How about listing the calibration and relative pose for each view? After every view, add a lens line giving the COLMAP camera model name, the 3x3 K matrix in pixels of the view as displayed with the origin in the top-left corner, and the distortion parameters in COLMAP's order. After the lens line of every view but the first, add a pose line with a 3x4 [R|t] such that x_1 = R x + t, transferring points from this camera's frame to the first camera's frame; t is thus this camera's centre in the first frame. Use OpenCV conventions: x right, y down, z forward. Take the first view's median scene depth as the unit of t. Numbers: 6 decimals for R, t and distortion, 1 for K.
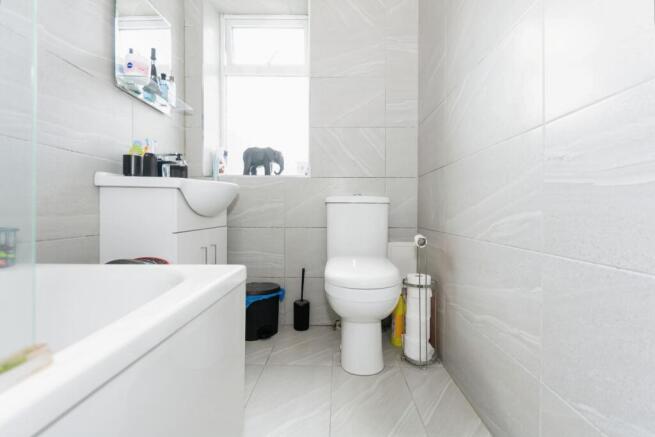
lens RADIAL K [[291.7, 0, 329.5], [0, 291.7, 215.1], [0, 0, 1]] dist [-0.001498, -0.000522]
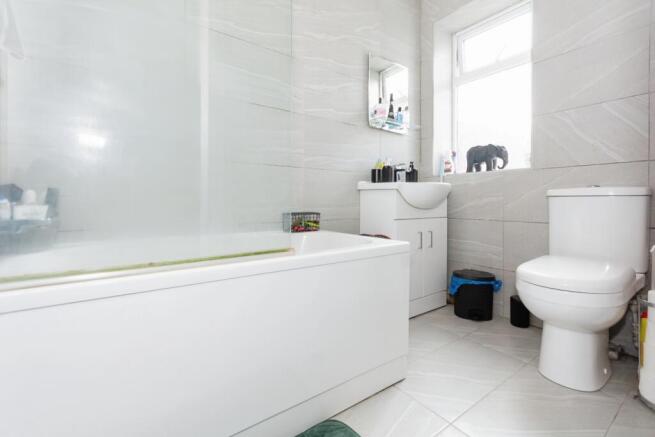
lens RADIAL K [[291.7, 0, 329.5], [0, 291.7, 215.1], [0, 0, 1]] dist [-0.001498, -0.000522]
pose [[0.589683, 0.033545, -0.806938, 0.332236], [-0.011423, 0.999384, 0.033197, -0.005402], [0.807554, -0.010358, 0.589703, -0.097226]]
